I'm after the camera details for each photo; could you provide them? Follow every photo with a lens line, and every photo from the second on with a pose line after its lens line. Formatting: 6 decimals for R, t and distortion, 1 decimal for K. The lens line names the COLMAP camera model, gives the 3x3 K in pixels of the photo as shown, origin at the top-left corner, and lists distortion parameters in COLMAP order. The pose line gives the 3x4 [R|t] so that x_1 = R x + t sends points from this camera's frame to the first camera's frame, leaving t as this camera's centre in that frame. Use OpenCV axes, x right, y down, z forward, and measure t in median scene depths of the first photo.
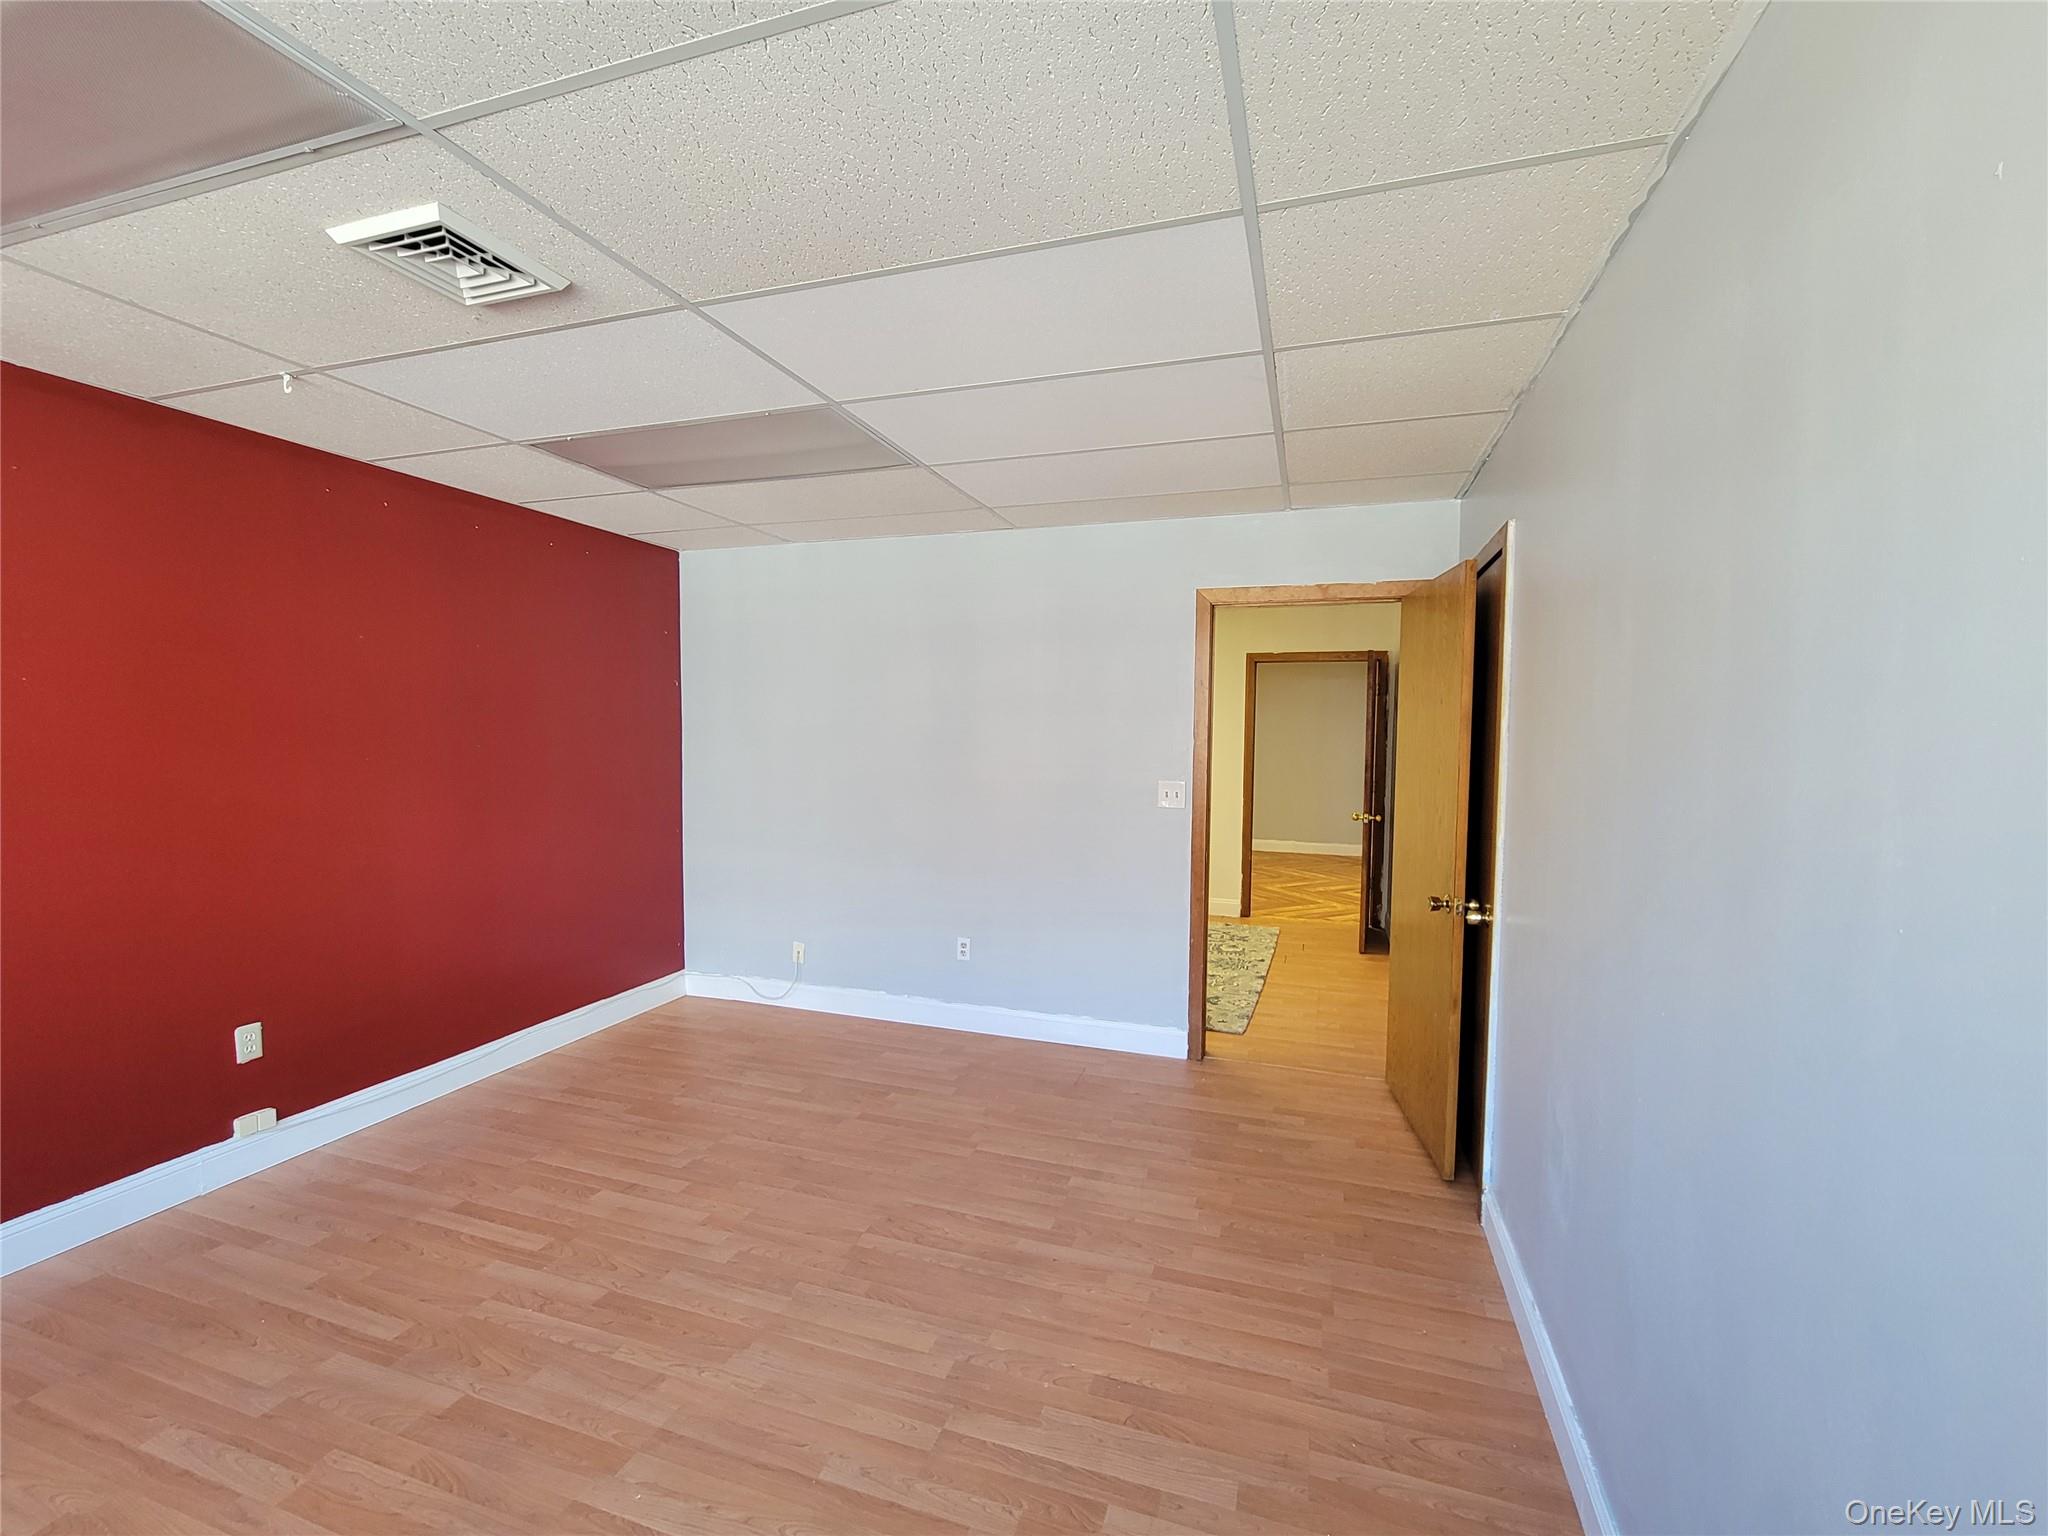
lens RADIAL K [[863.0, 0, 1028.7], [0, 863.0, 772.1], [0, 0, 1]] dist [0.000006, 0.000360]
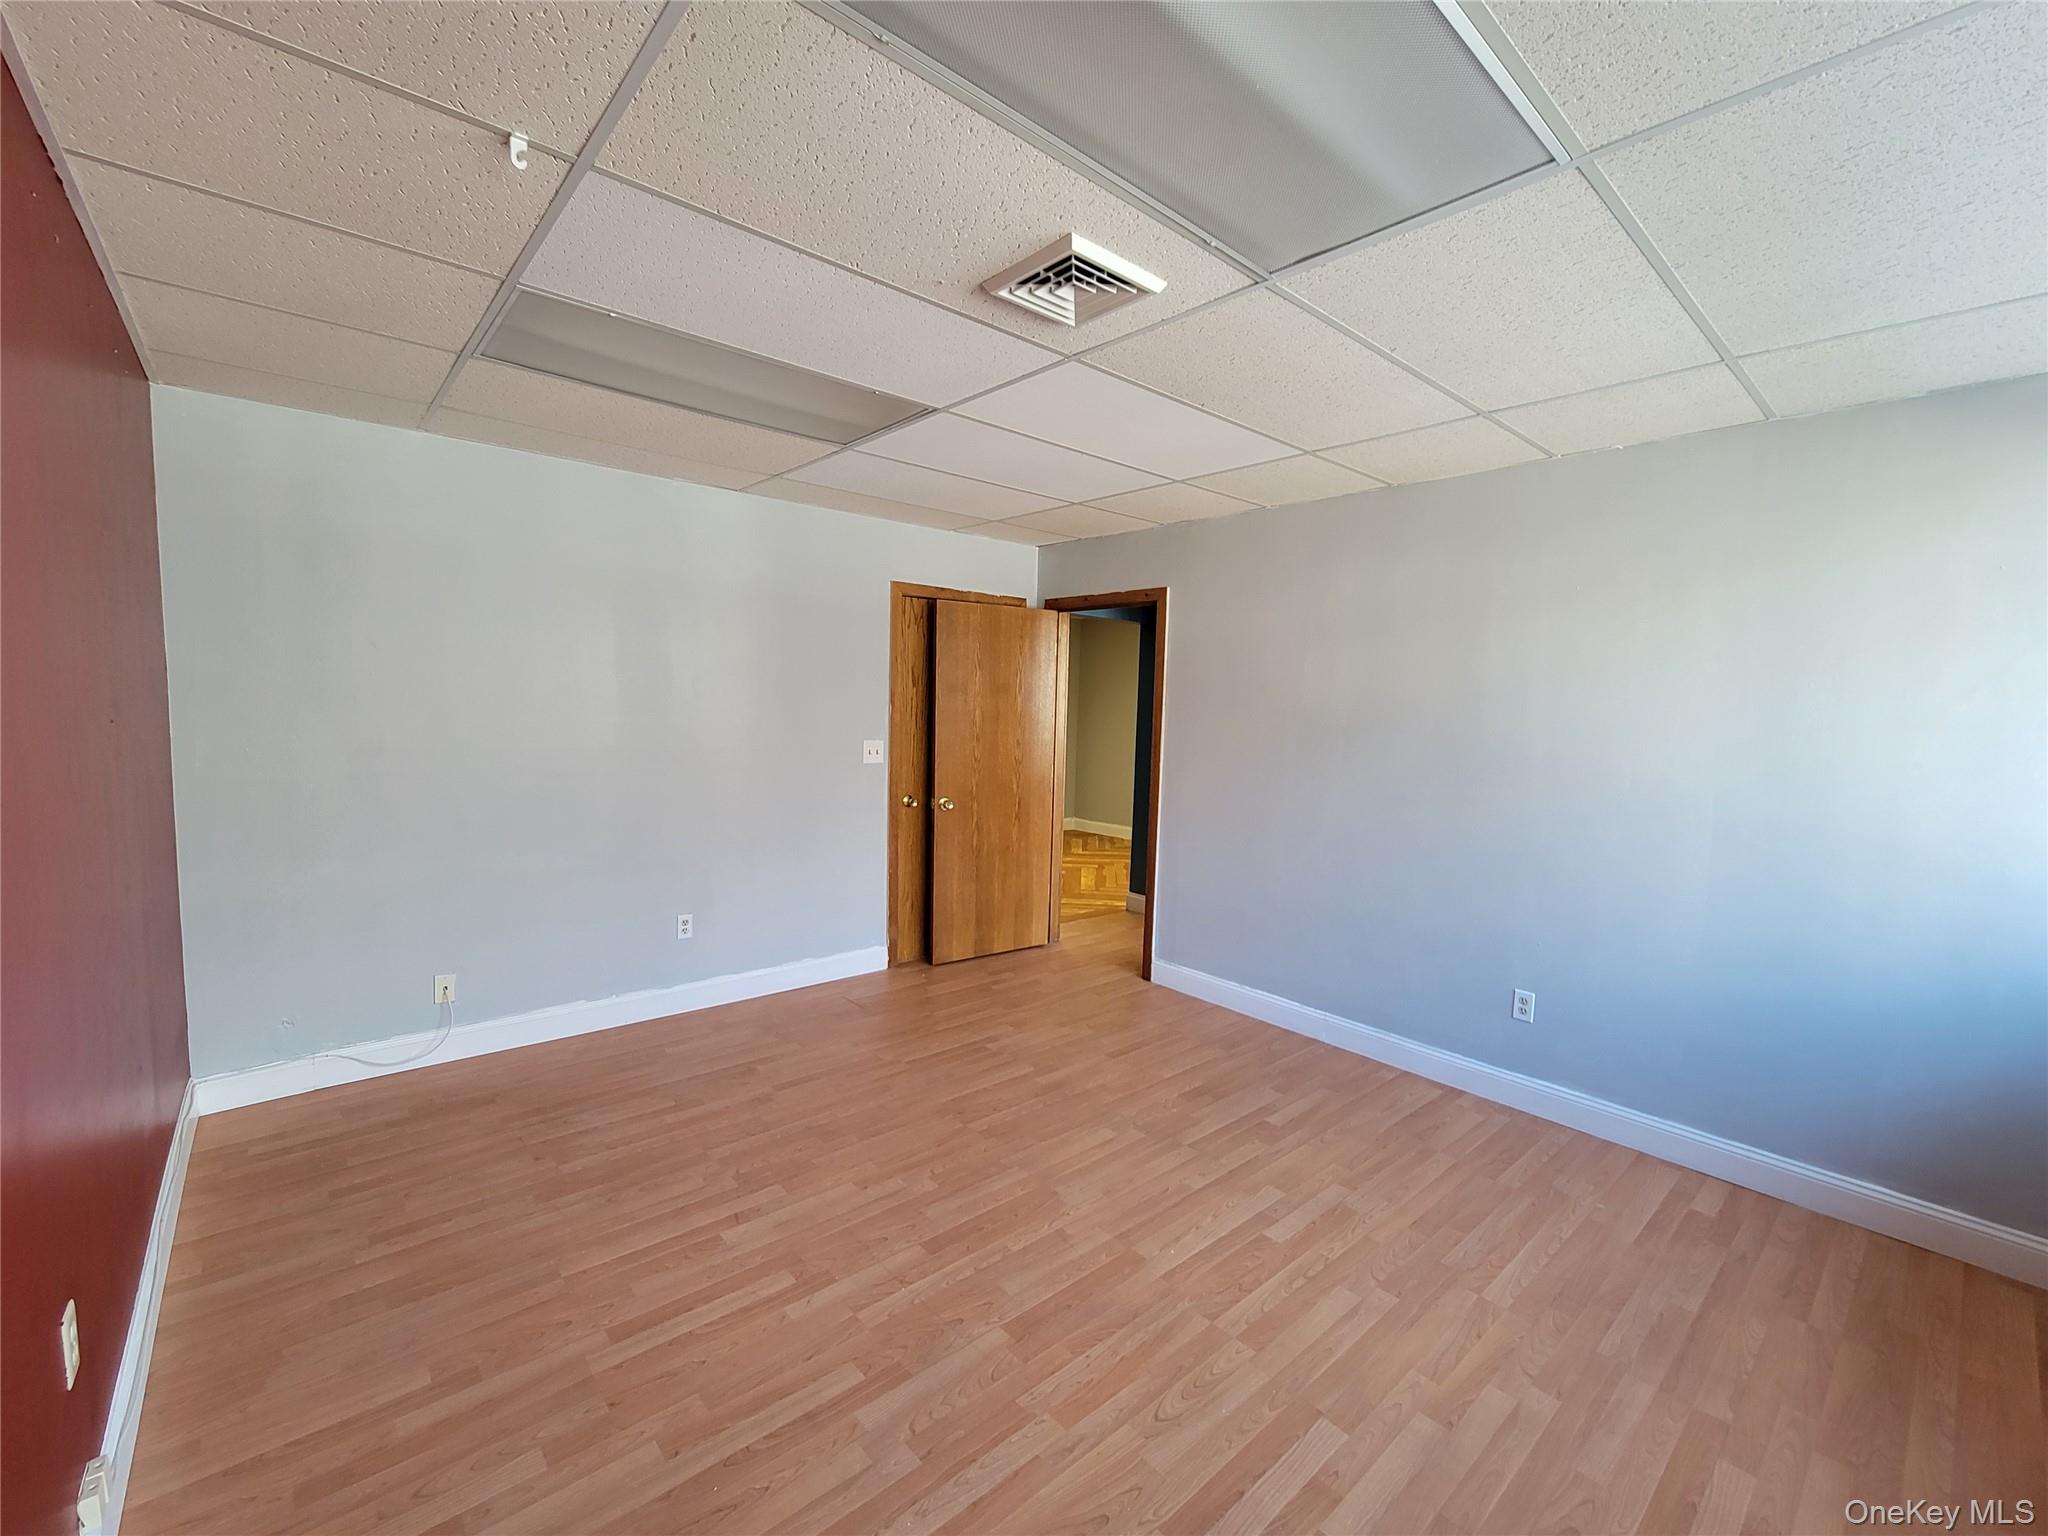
lens RADIAL K [[863.0, 0, 1035.1], [0, 863.0, 775.0], [0, 0, 1]] dist [0.000006, 0.000360]
pose [[0.501493, -0.070327, 0.862298, -1.042583], [0.019005, 0.997346, 0.070288, -0.030678], [-0.864953, -0.018861, 0.501499, 0.296743]]
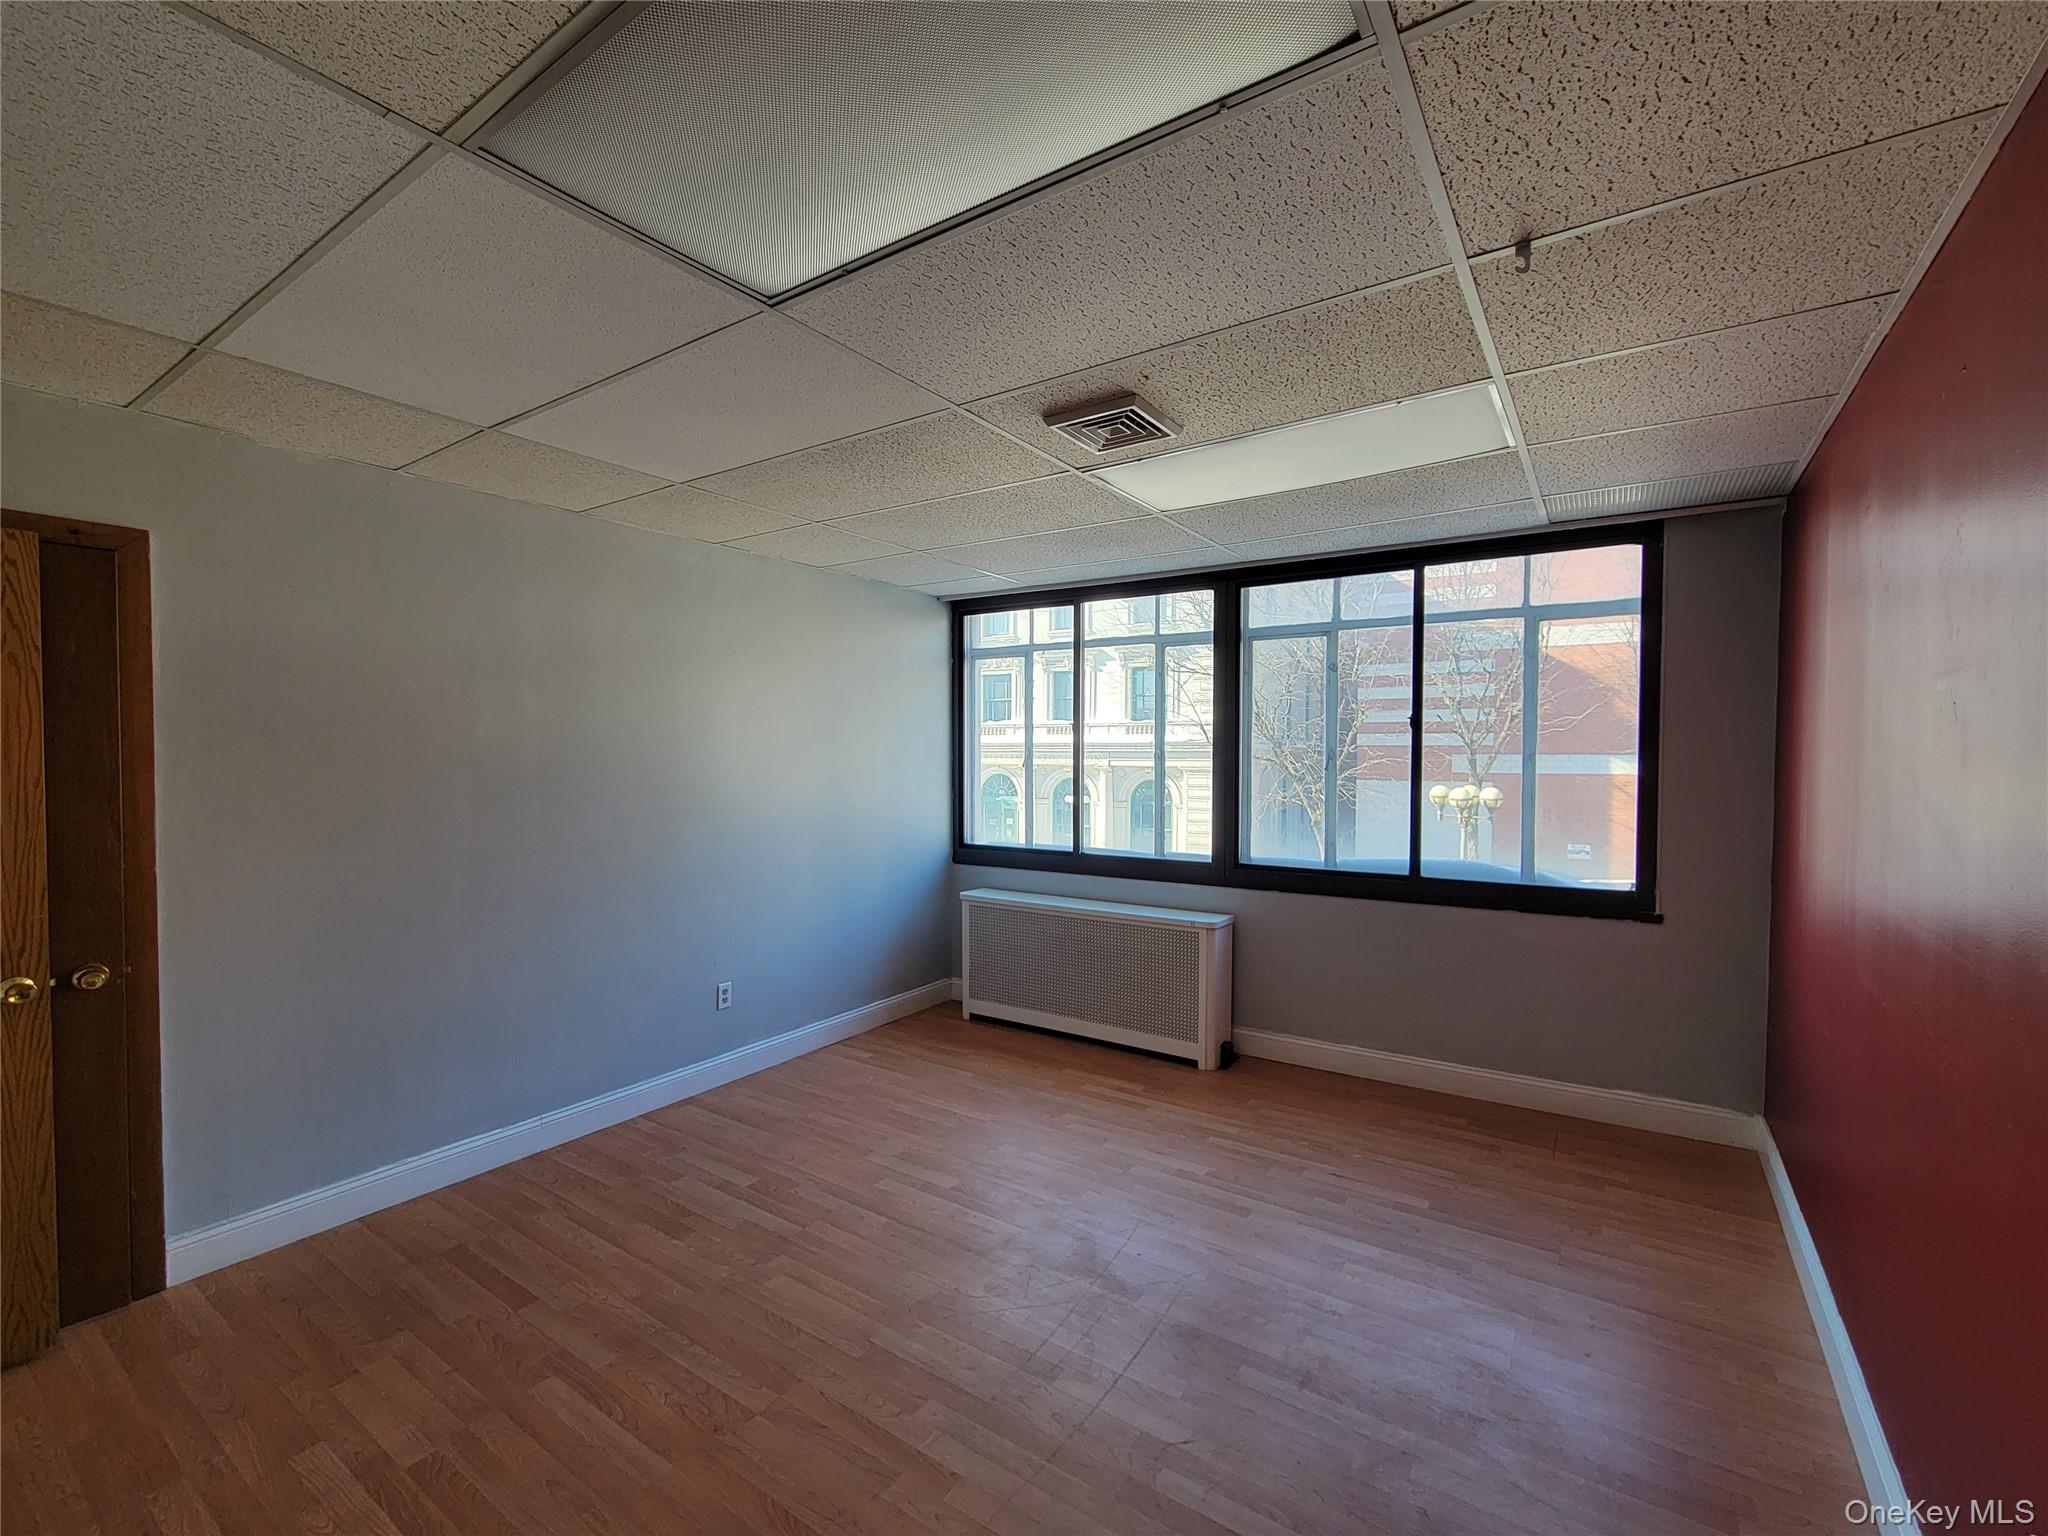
lens RADIAL K [[863.0, 0, 1026.6], [0, 863.0, 766.7], [0, 0, 1]] dist [0.000006, 0.000360]
pose [[-0.960405, -0.015114, 0.278196, -0.573813], [0.004188, 0.997632, 0.068657, -0.087771], [-0.278575, 0.067104, -0.958067, 1.495343]]
